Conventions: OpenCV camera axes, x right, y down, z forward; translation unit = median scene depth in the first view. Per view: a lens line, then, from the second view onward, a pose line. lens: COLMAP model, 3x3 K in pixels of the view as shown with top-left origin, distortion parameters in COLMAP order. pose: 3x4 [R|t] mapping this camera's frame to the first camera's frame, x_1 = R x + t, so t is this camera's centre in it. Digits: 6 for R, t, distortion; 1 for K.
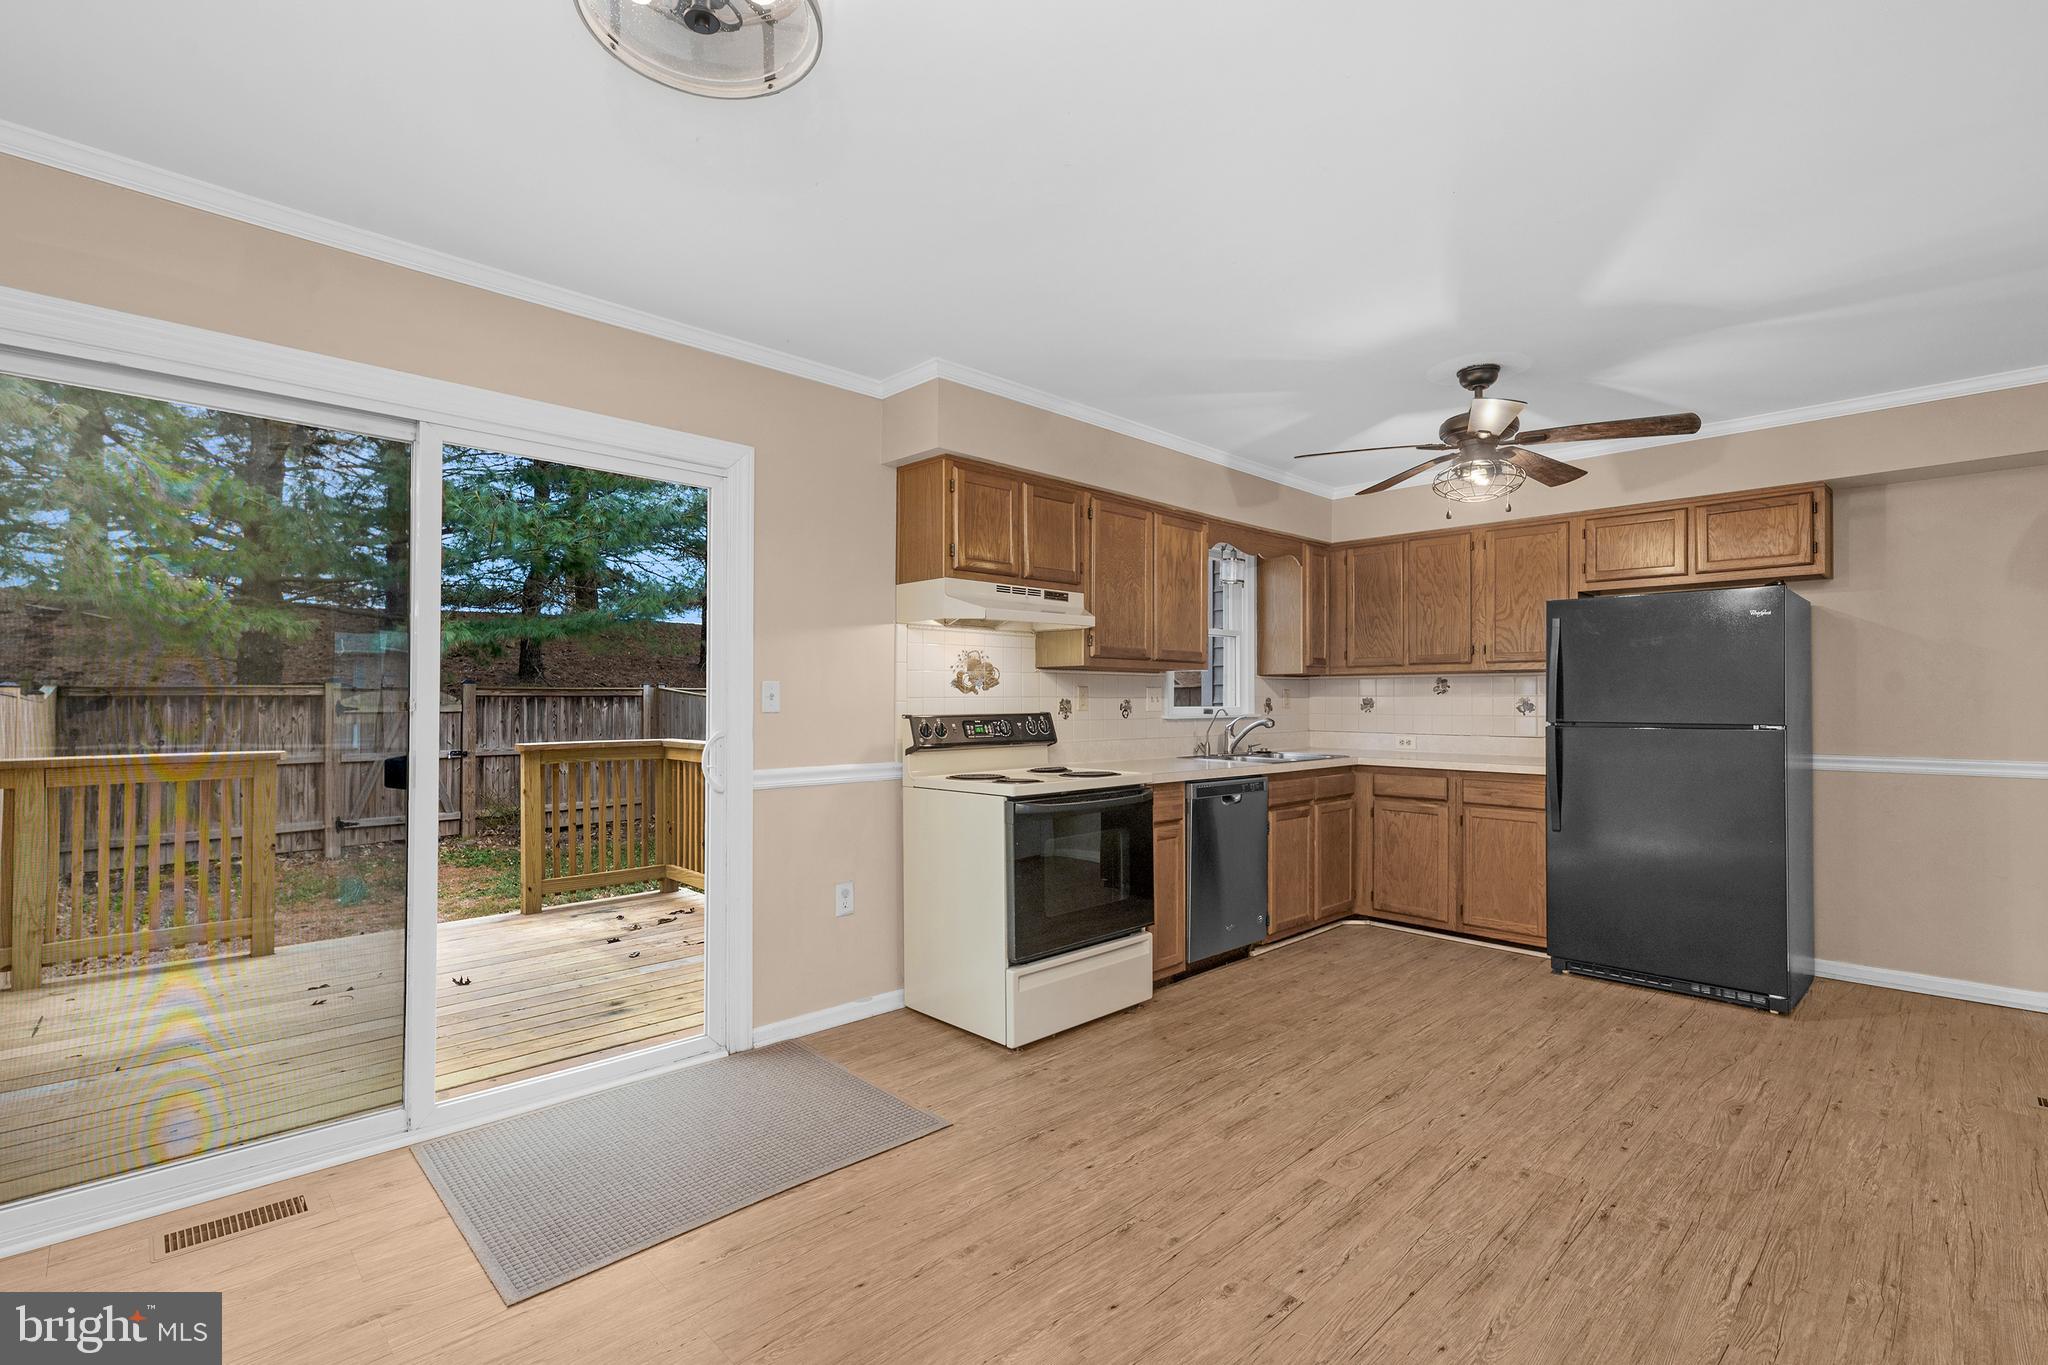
lens RADIAL K [[919.4, 0, 1023.4], [0, 919.4, 695.8], [0, 0, 1]] dist [-0.001022, 0.000347]
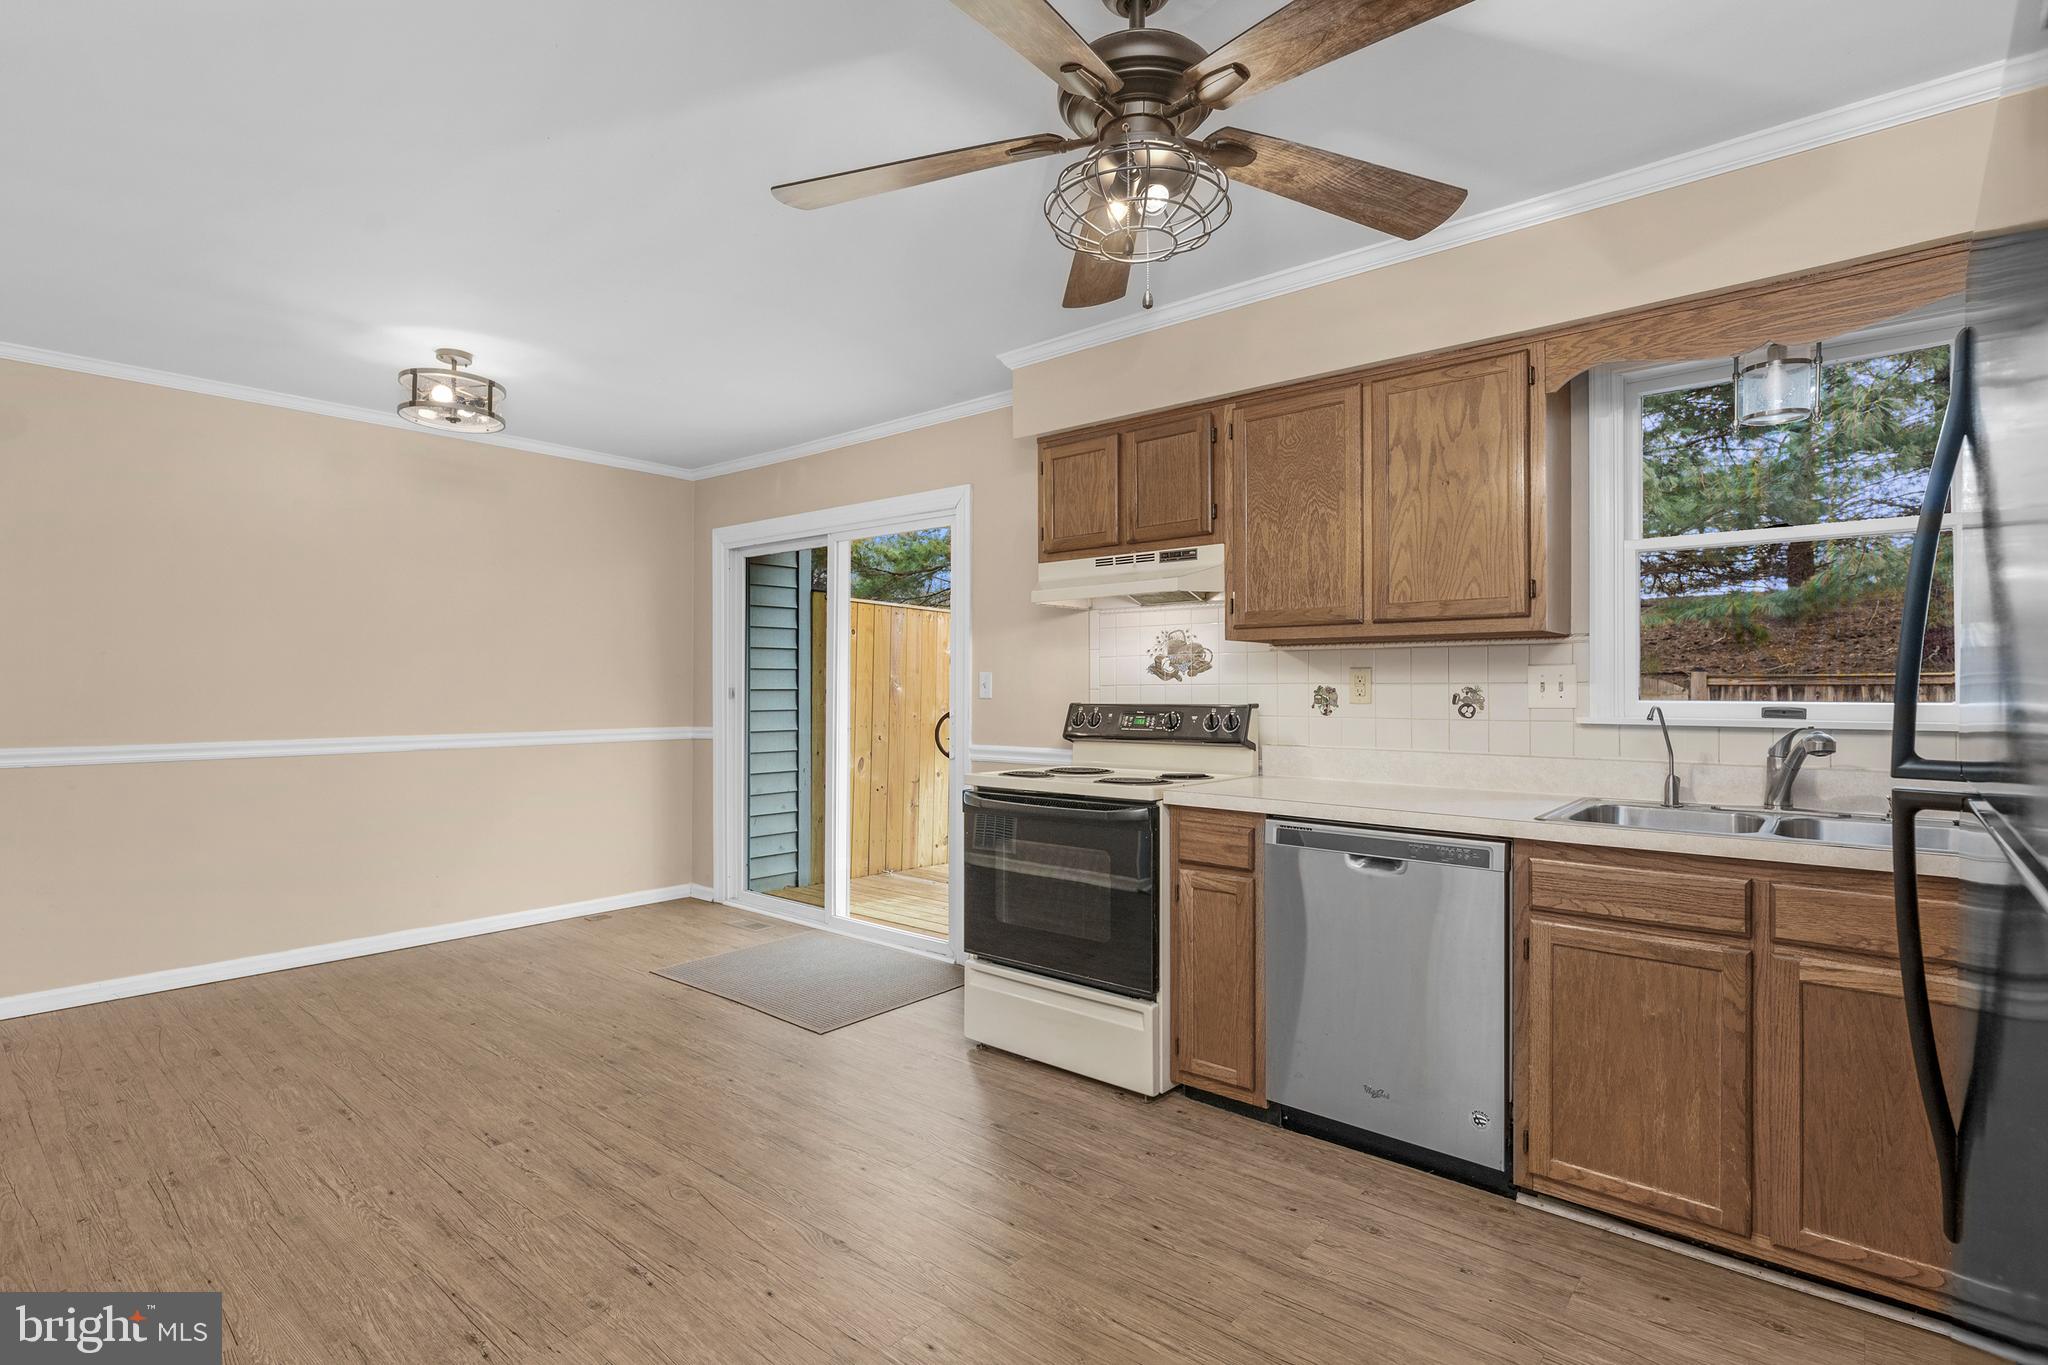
lens RADIAL K [[974.2, 0, 1029.8], [0, 974.2, 691.0], [0, 0, 1]] dist [-0.000606, -0.000979]
pose [[0.107917, -0.000139, -0.994160, 0.838372], [0.002825, 0.999996, 0.000167, 0.007002], [0.994156, -0.002826, 0.107917, 0.768541]]
